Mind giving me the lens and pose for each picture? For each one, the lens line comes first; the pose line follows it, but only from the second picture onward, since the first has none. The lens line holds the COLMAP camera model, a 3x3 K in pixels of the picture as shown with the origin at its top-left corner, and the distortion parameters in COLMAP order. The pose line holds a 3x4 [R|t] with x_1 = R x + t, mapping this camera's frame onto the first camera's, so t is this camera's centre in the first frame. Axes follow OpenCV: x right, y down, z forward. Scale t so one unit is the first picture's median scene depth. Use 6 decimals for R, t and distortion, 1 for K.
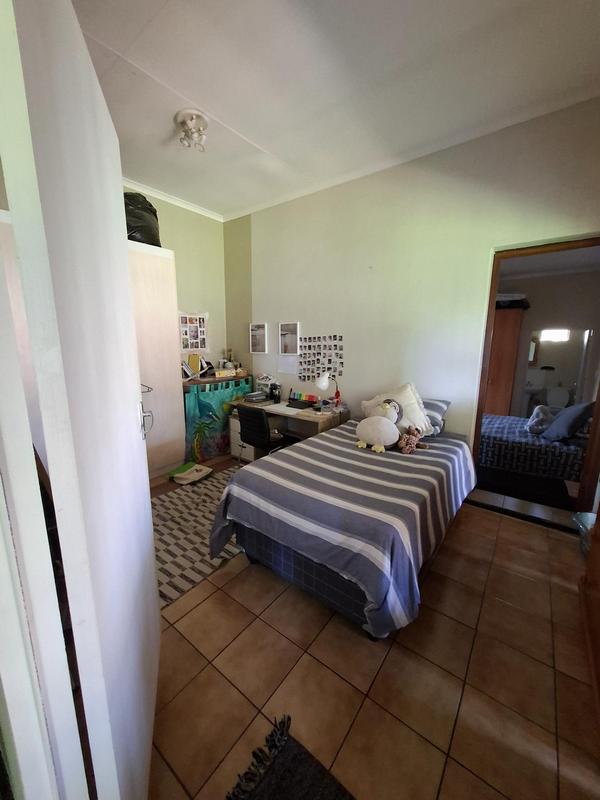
lens RADIAL K [[316.2, 0, 294.8], [0, 316.2, 399.9], [0, 0, 1]] dist [-0.008562, 0.000496]
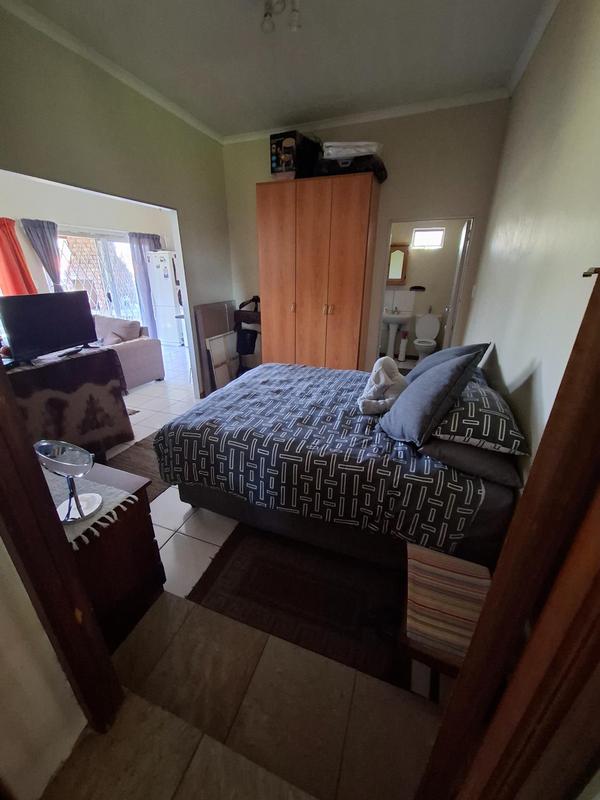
lens RADIAL K [[316.2, 0, 294.8], [0, 316.2, 399.9], [0, 0, 1]] dist [-0.008562, 0.000496]
pose [[0.958210, -0.111589, 0.263405, 0.510785], [0.053991, 0.974778, 0.216548, -0.034326], [-0.280925, -0.193277, 0.940066, 0.557069]]
